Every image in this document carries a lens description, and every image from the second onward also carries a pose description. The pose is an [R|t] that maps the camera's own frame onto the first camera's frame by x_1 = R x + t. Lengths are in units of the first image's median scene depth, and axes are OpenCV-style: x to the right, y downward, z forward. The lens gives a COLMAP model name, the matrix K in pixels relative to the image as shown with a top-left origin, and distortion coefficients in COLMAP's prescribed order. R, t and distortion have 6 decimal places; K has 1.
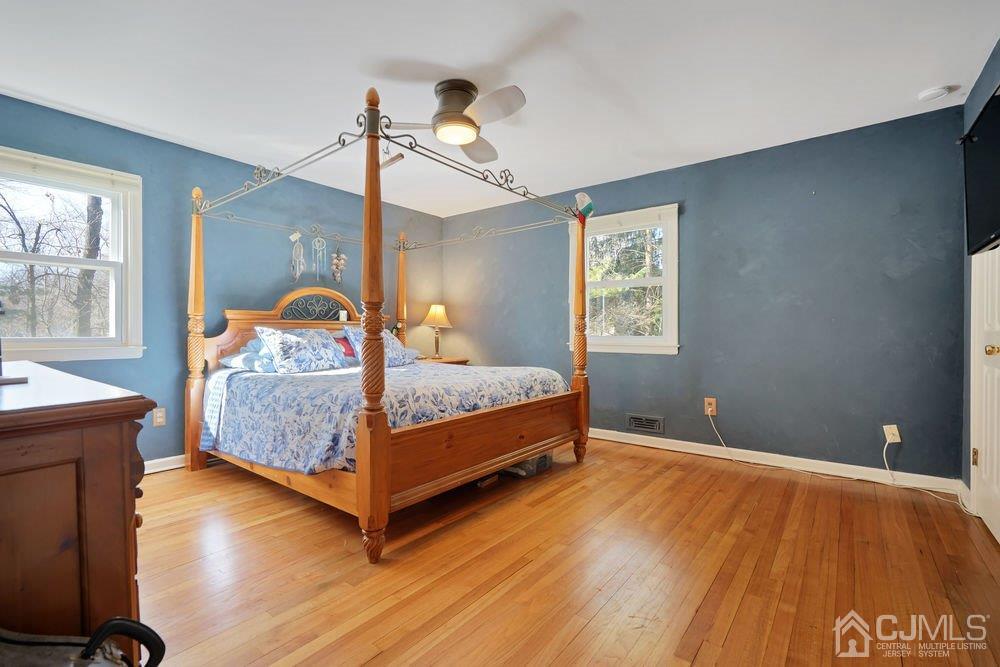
lens RADIAL K [[455.1, 0, 507.2], [0, 455.1, 333.9], [0, 0, 1]] dist [-0.004877, -0.000062]
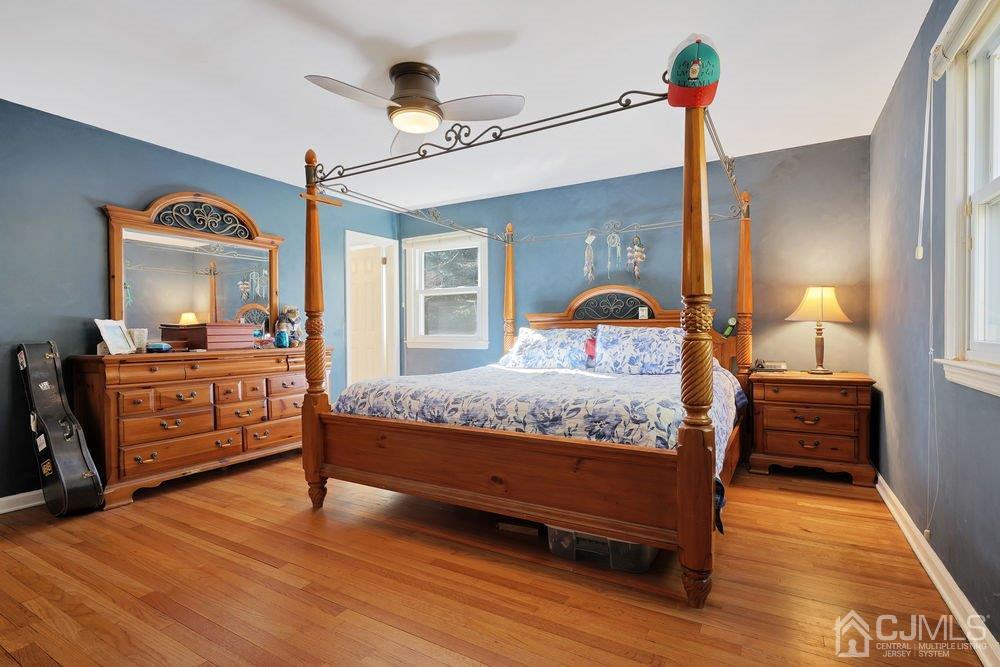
lens RADIAL K [[455.1, 0, 507.4], [0, 455.1, 336.5], [0, 0, 1]] dist [-0.004877, -0.000062]
pose [[0.151267, 0.010449, -0.988438, 0.719771], [0.000923, 0.999942, 0.010712, -0.006039], [0.988493, -0.002533, 0.151249, 0.887081]]
